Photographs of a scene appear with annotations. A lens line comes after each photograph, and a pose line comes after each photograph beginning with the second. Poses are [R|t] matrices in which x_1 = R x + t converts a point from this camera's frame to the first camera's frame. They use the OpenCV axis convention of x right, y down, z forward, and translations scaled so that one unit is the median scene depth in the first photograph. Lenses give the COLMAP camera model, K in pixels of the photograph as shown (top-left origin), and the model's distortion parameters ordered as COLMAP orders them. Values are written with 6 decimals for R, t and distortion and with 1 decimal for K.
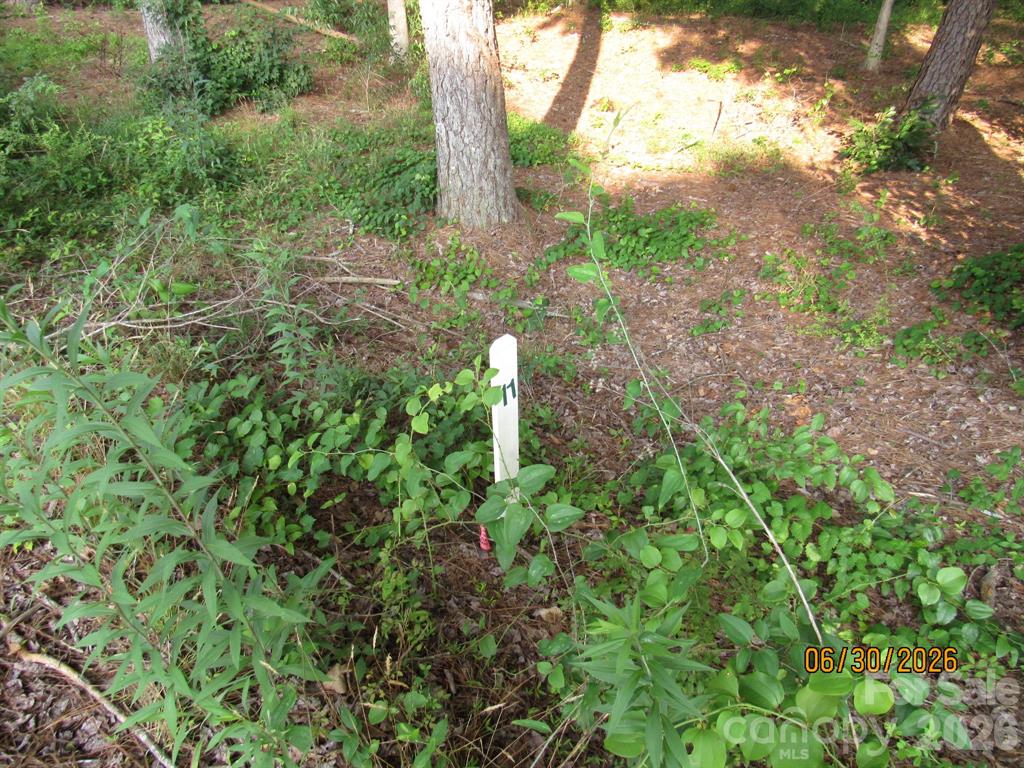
lens RADIAL K [[721.6, 0, 513.2], [0, 721.6, 385.1], [0, 0, 1]] dist [-0.000610, -0.001066]
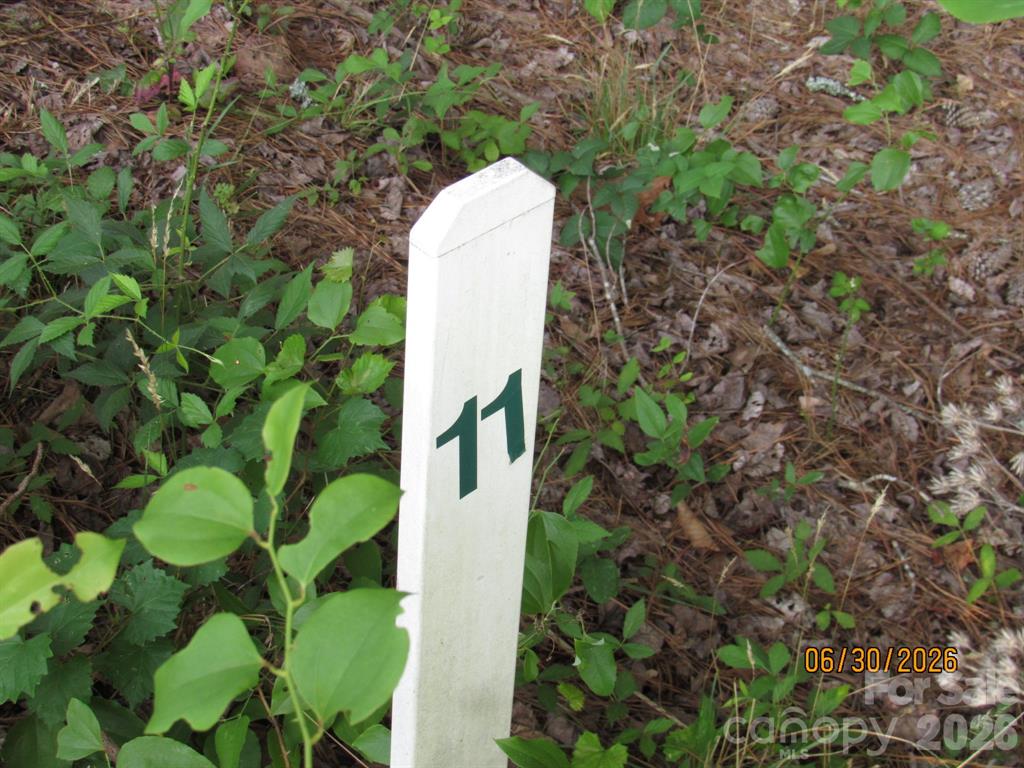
lens RADIAL K [[2596.3, 0, 511.5], [0, 2596.3, 383.9], [0, 0, 1]] dist [-0.014946, 0.000000]
pose [[0.993959, 0.109246, -0.010522, 0.003556], [-0.107728, 0.989466, 0.096704, -0.044045], [0.020976, -0.094986, 0.995258, 0.165186]]
